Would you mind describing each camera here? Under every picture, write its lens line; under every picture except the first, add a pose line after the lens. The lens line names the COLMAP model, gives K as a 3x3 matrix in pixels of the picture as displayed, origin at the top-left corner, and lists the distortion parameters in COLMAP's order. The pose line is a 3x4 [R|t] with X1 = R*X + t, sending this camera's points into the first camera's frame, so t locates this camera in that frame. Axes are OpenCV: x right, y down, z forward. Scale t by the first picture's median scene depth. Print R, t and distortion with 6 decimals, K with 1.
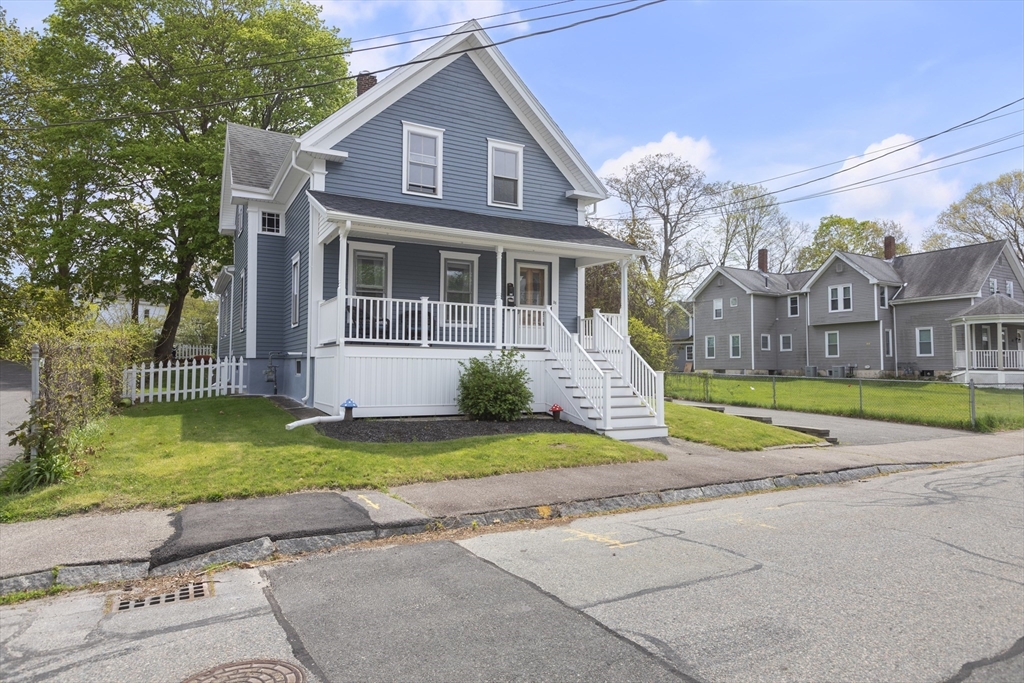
lens RADIAL K [[606.1, 0, 512.0], [0, 606.1, 341.5], [0, 0, 1]] dist [0.001477, -0.000146]
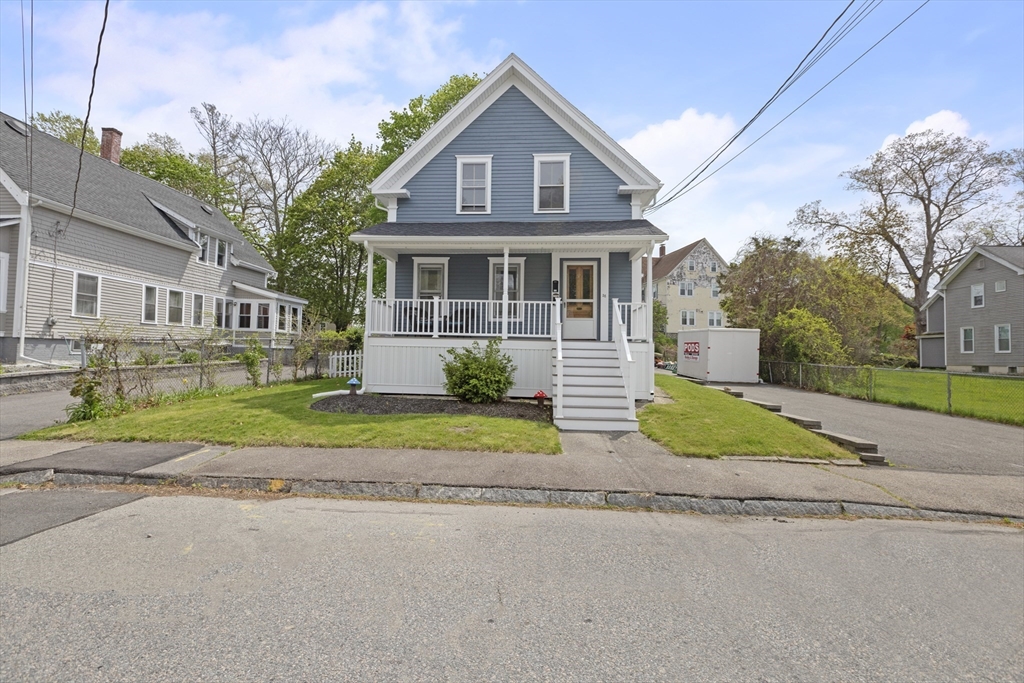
lens RADIAL K [[463.1, 0, 513.7], [0, 463.1, 339.1], [0, 0, 1]] dist [0.002479, 0.000570]
pose [[0.841802, -0.010547, -0.539684, 0.400265], [0.009325, 0.999944, -0.004997, 0.014685], [0.539707, -0.000826, 0.841853, 0.253791]]
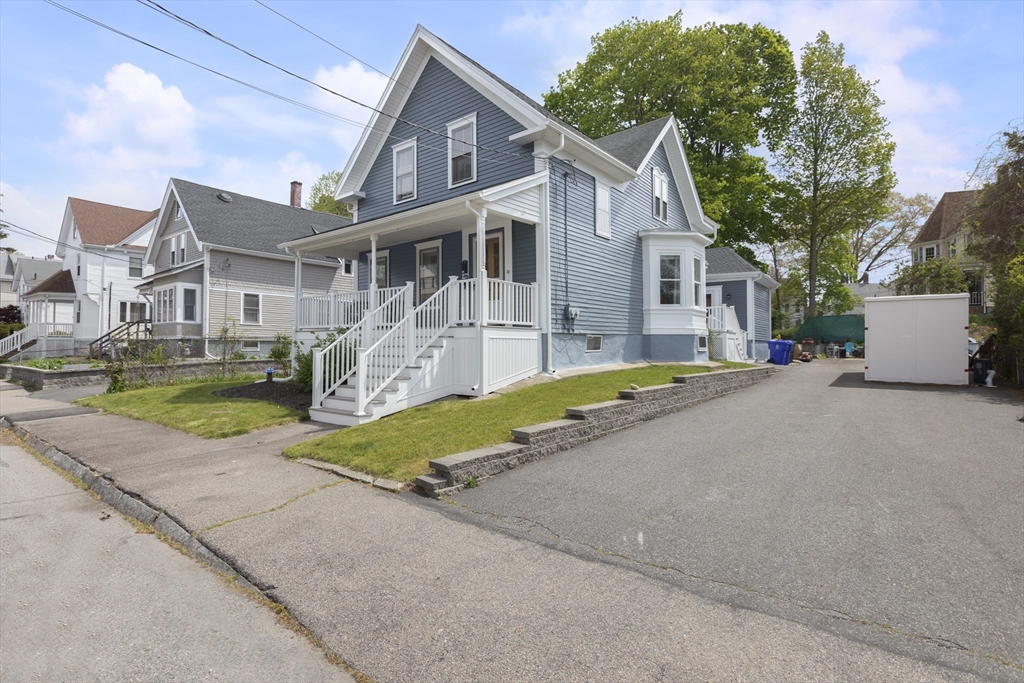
lens RADIAL K [[502.8, 0, 510.6], [0, 502.8, 339.4], [0, 0, 1]] dist [-0.001396, -0.000239]
pose [[0.377704, -0.019728, -0.925716, 0.802436], [0.040478, 0.999169, -0.004778, 0.040280], [0.925041, -0.035666, 0.378189, 0.776941]]
